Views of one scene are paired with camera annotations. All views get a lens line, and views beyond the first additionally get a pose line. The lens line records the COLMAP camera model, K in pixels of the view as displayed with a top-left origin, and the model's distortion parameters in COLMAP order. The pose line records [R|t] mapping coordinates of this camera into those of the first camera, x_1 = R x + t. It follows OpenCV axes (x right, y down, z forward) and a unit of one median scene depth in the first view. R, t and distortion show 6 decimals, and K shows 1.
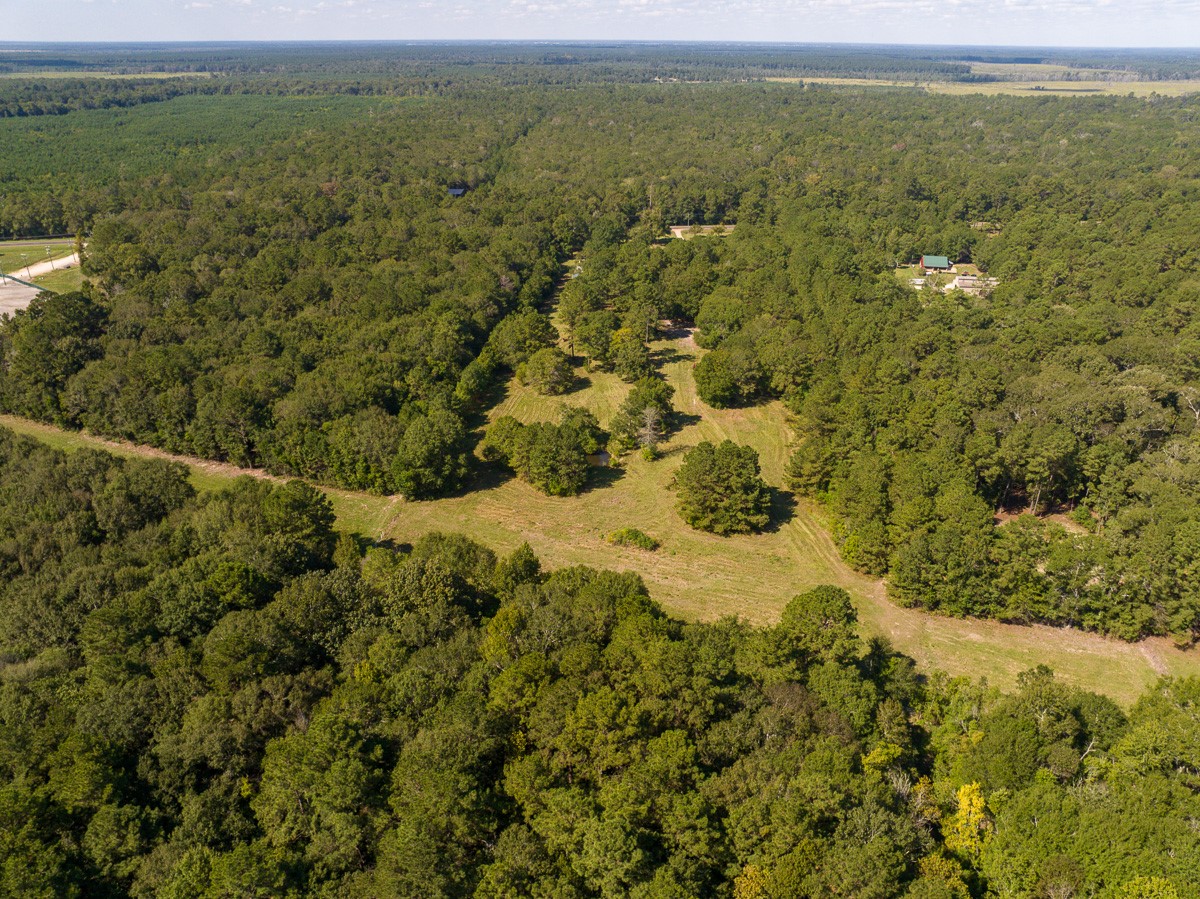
lens RADIAL K [[832.4, 0, 600.0], [0, 832.4, 449.5], [0, 0, 1]] dist [-0.009098, -0.006527]
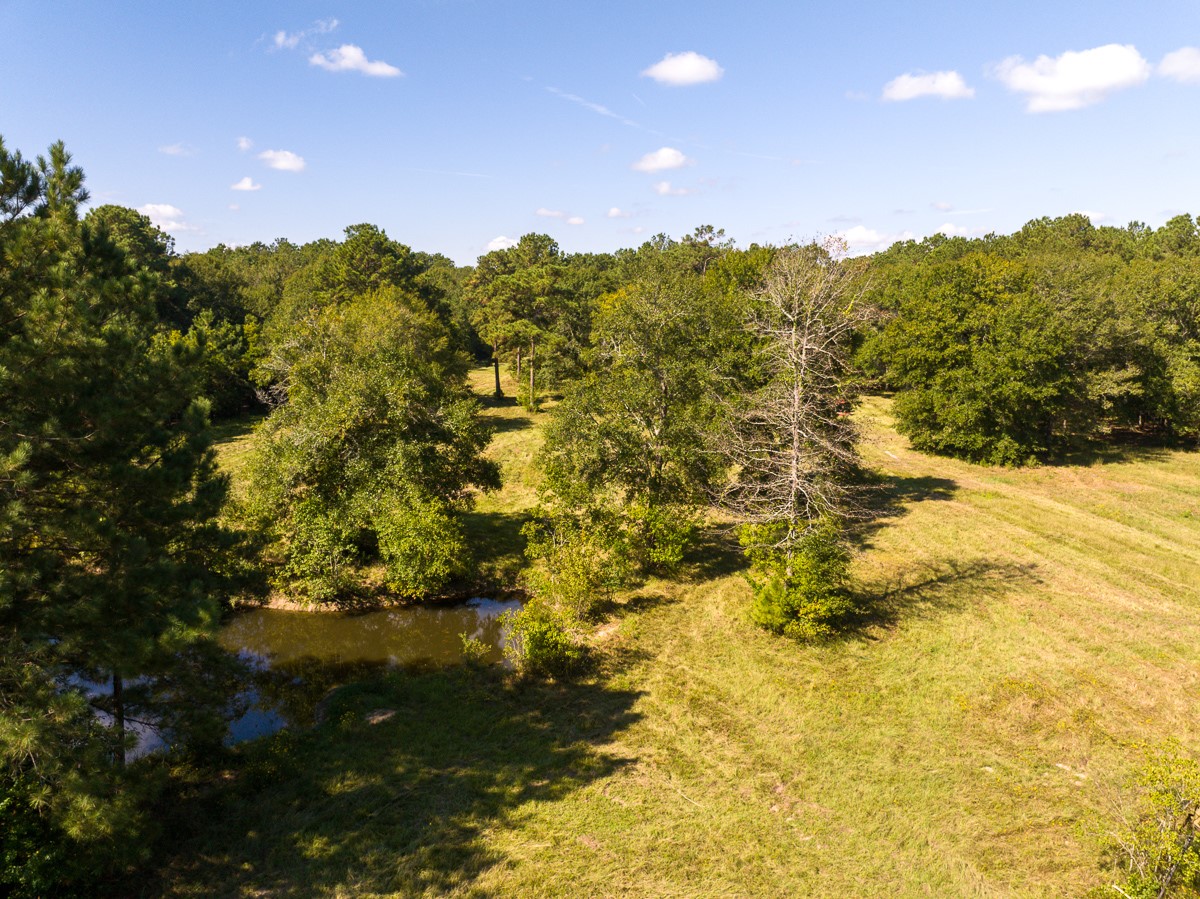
lens RADIAL K [[823.2, 0, 600.0], [0, 823.2, 449.5], [0, 0, 1]] dist [-0.125291, 0.111193]
pose [[0.999678, 0.025111, -0.003759, 0.023886], [-0.025119, 0.956438, -0.290853, 0.022840], [-0.003708, 0.290854, 0.956760, 0.843663]]
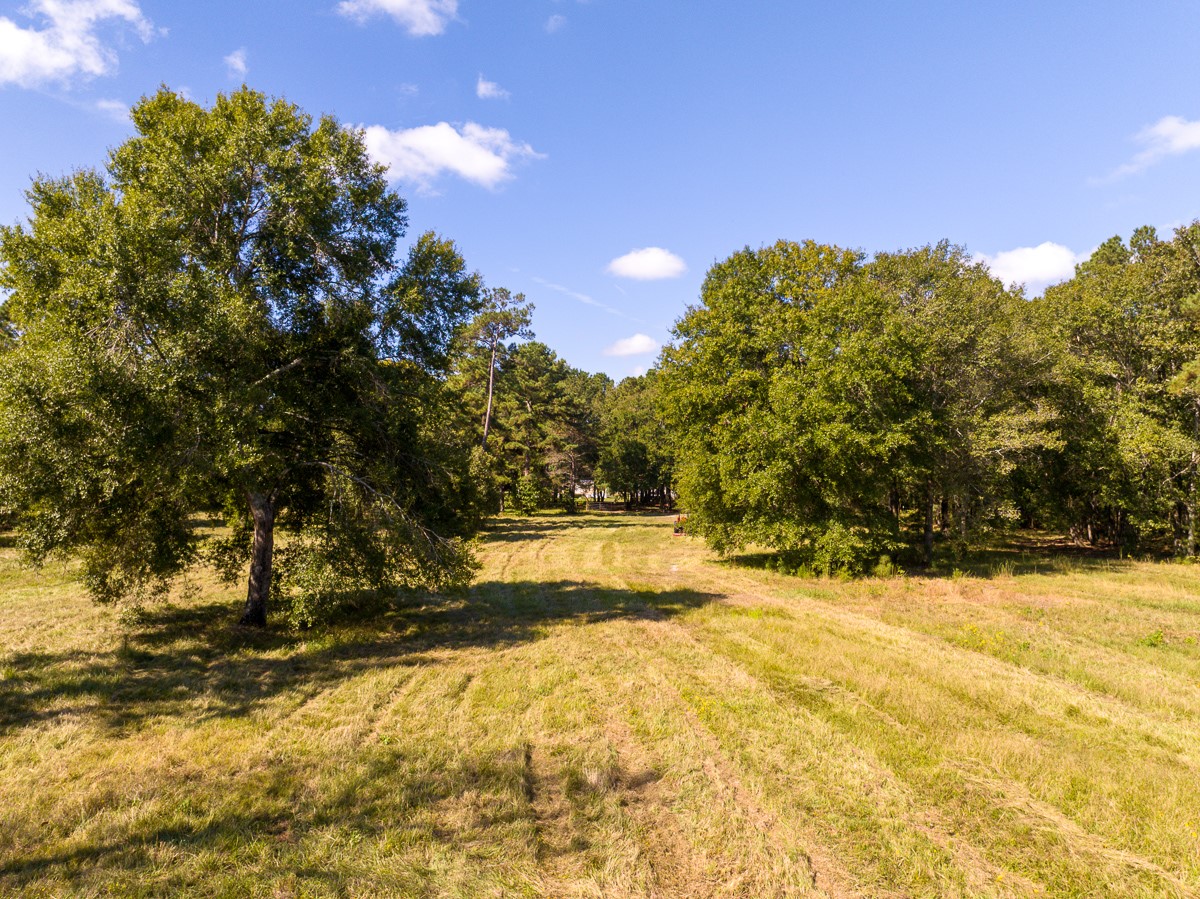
lens RADIAL K [[832.4, 0, 600.0], [0, 832.4, 449.5], [0, 0, 1]] dist [-0.009098, -0.006527]
pose [[0.999034, 0.035818, 0.025468, 0.109033], [-0.019009, 0.874629, -0.484420, 0.002961], [-0.039626, 0.483468, 0.874465, 0.954194]]
